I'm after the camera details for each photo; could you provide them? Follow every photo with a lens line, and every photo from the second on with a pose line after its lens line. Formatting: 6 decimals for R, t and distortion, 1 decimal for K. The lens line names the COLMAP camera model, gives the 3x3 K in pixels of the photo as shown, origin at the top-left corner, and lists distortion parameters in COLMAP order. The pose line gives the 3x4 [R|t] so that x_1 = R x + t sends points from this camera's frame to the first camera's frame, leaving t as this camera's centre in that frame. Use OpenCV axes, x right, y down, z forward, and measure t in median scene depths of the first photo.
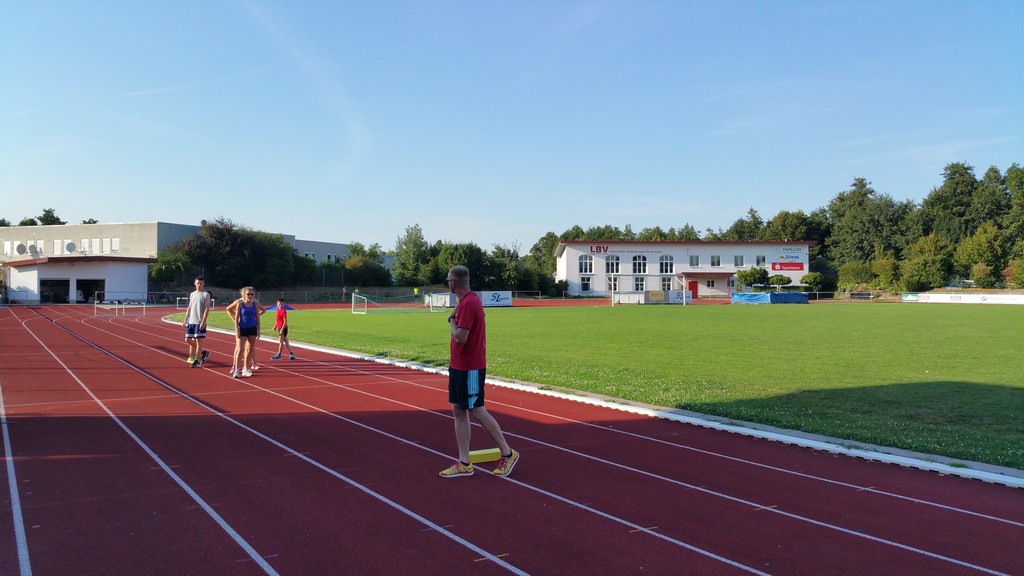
lens RADIAL K [[843.2, 0, 506.5], [0, 843.2, 287.4], [0, 0, 1]] dist [0.155399, -0.359493]
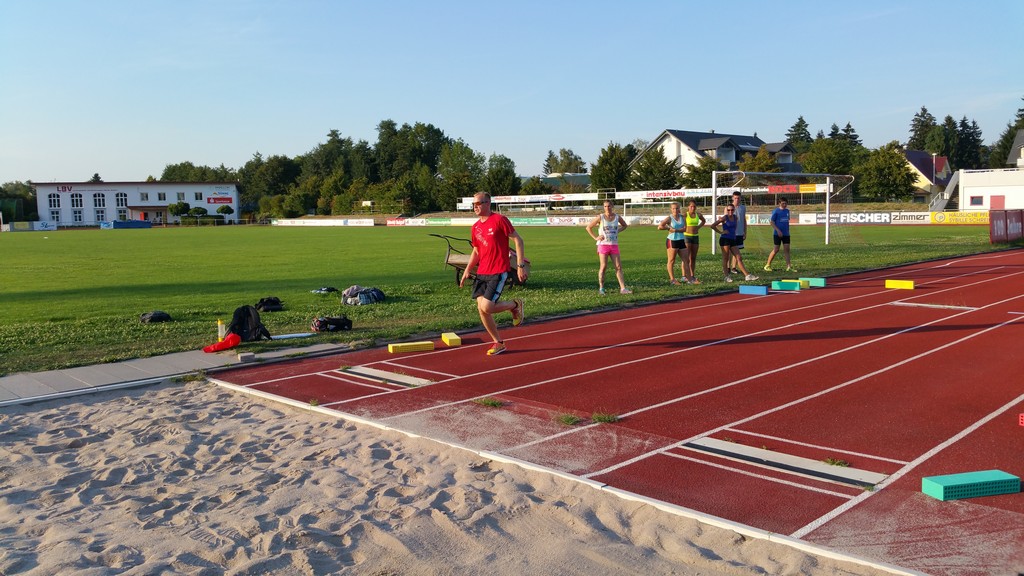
lens RADIAL K [[835.5, 0, 498.1], [0, 835.5, 285.1], [0, 0, 1]] dist [0.155771, -0.350888]
pose [[0.973113, -0.038061, 0.227163, 0.448588], [0.019257, 0.996244, 0.084427, 0.003837], [-0.229524, -0.077782, 0.970190, -0.400648]]
